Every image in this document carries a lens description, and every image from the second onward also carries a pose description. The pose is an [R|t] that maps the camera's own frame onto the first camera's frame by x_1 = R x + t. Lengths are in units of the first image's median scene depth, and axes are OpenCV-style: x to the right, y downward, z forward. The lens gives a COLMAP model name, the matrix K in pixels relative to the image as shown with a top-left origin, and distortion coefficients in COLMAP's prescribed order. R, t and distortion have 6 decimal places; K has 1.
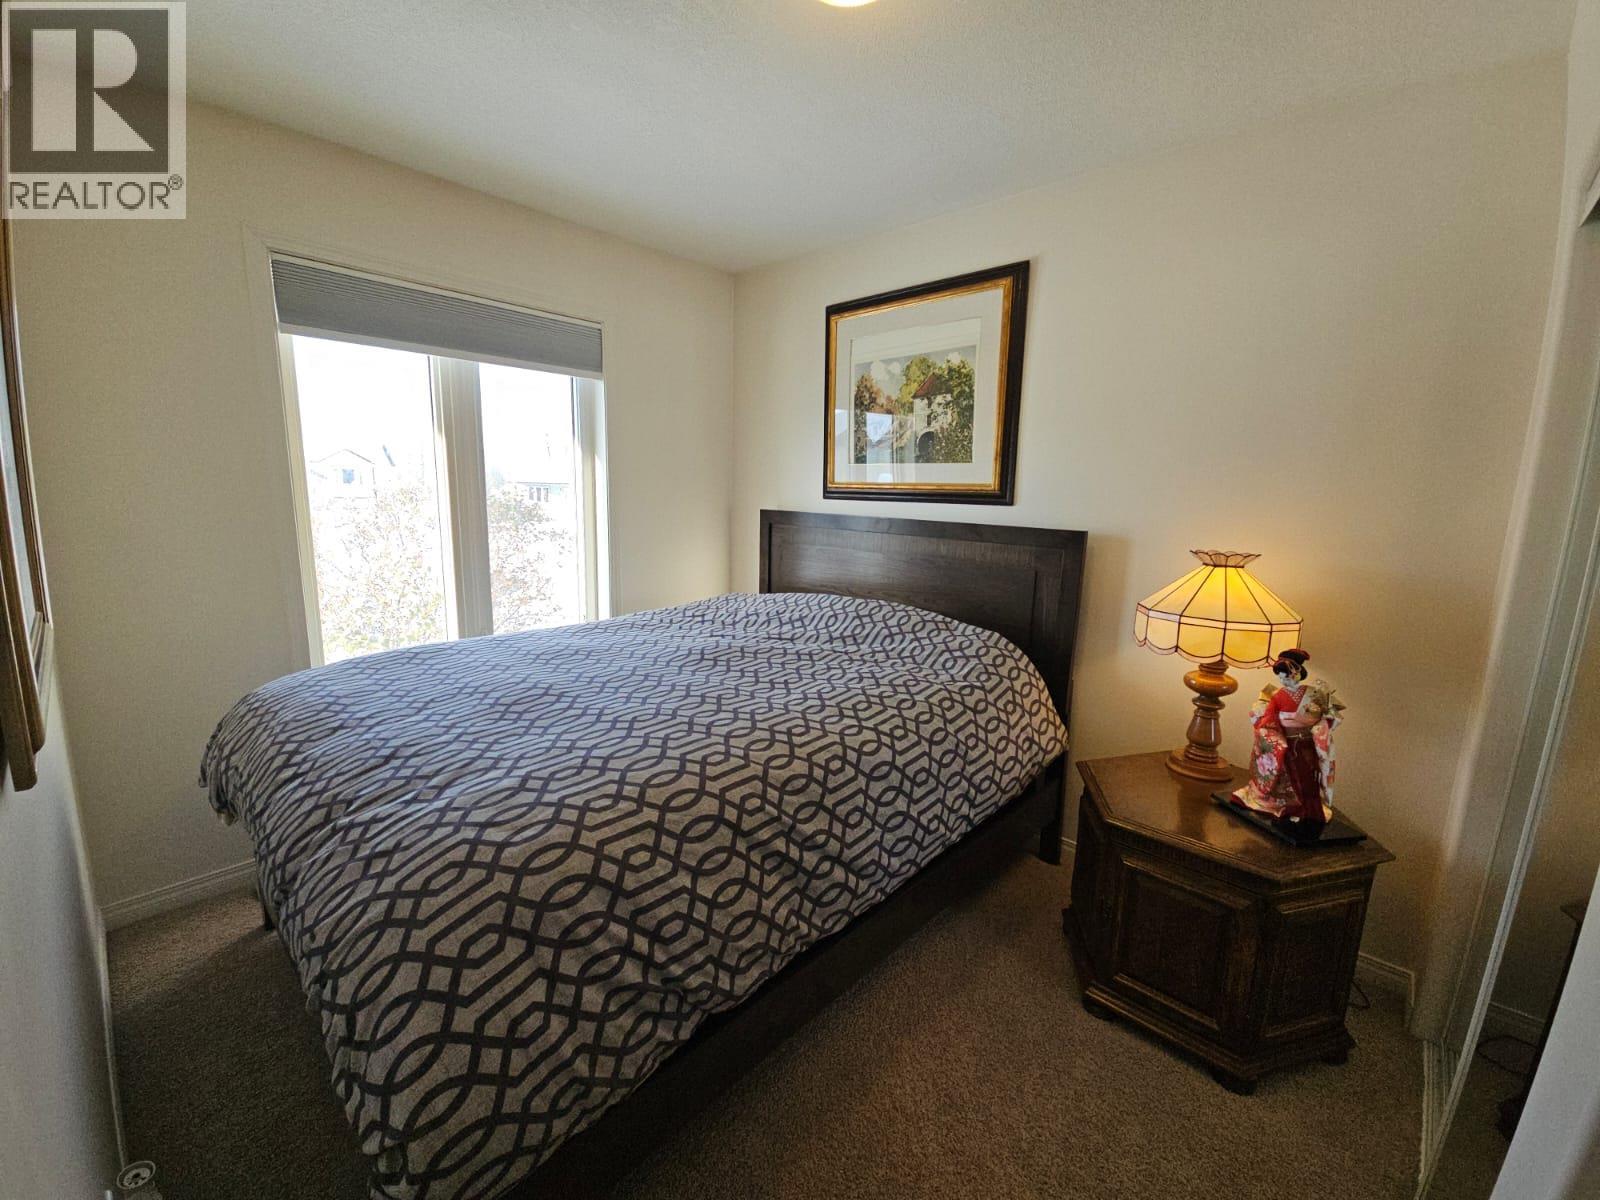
lens RADIAL K [[650.6, 0, 800.0], [0, 650.6, 600.0], [0, 0, 1]] dist [0.012781, -0.005622]
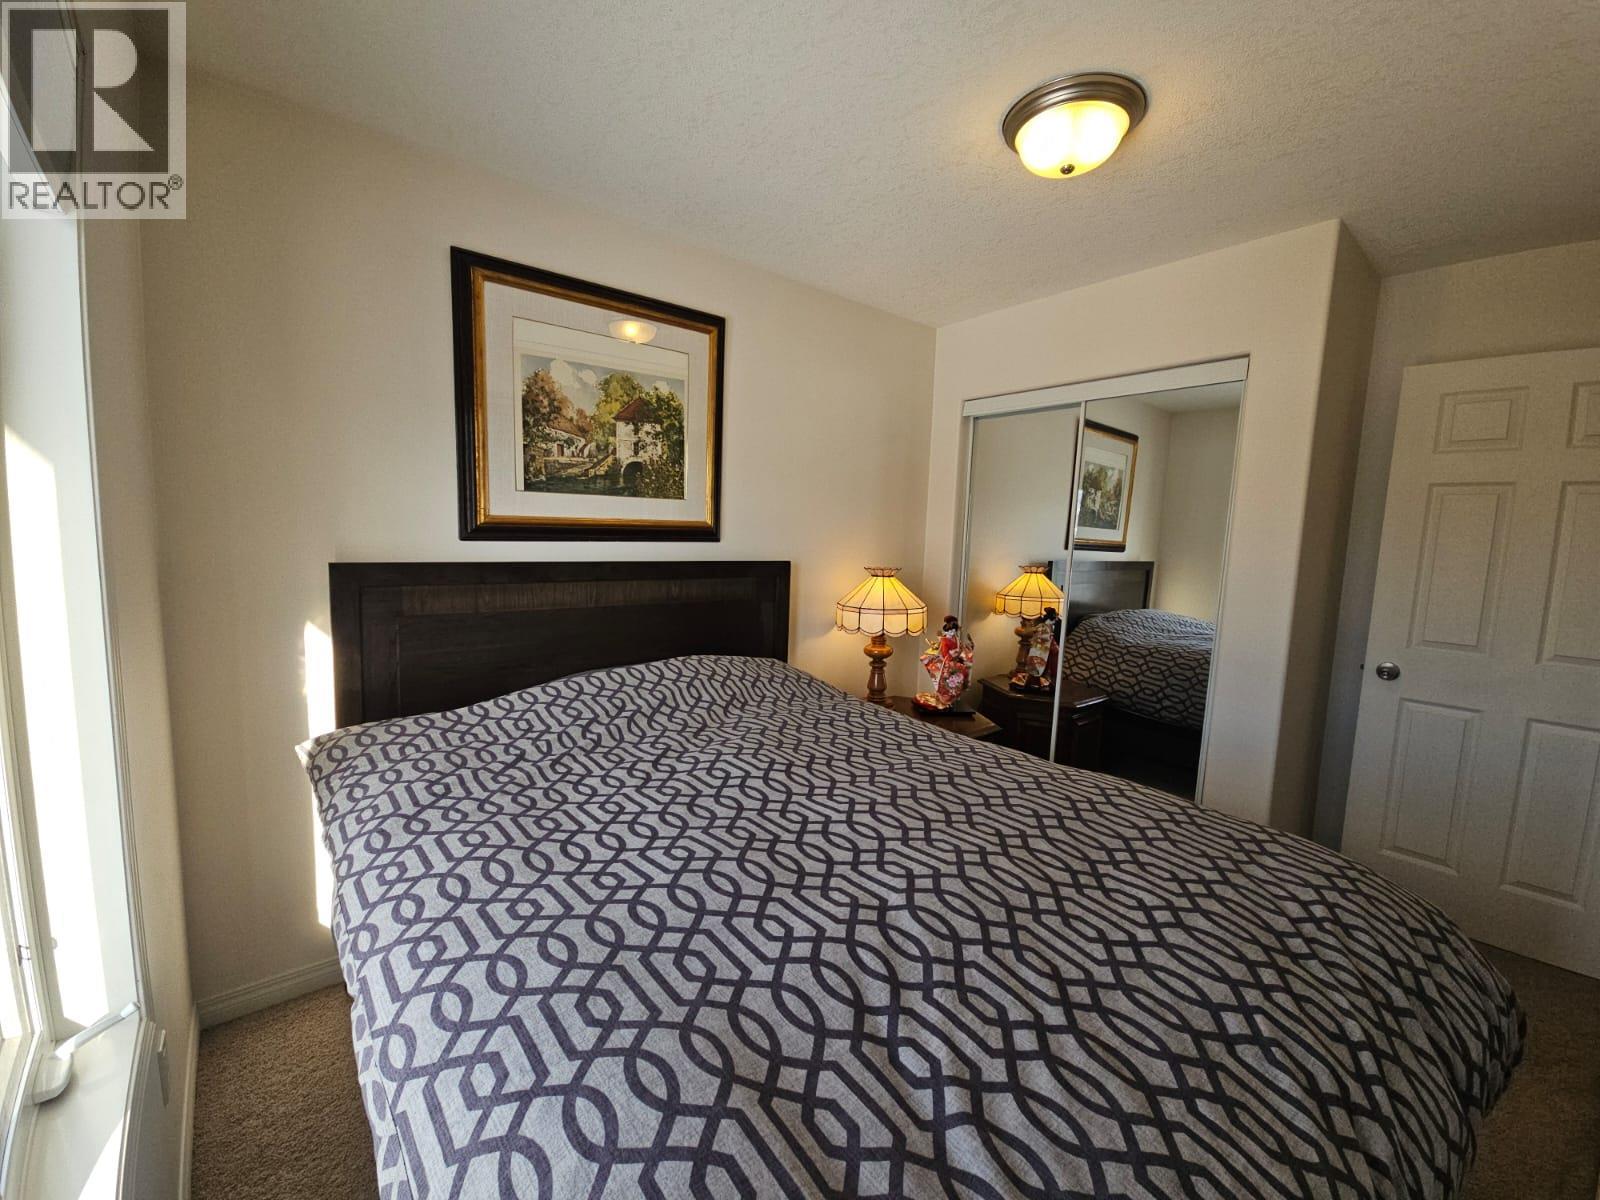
lens RADIAL K [[650.6, 0, 800.0], [0, 650.6, 600.0], [0, 0, 1]] dist [0.012781, -0.005622]
pose [[0.133396, -0.139773, 0.981157, -0.678833], [0.138110, 0.982967, 0.121253, -0.152887], [-0.981393, 0.119333, 0.150427, 0.683128]]
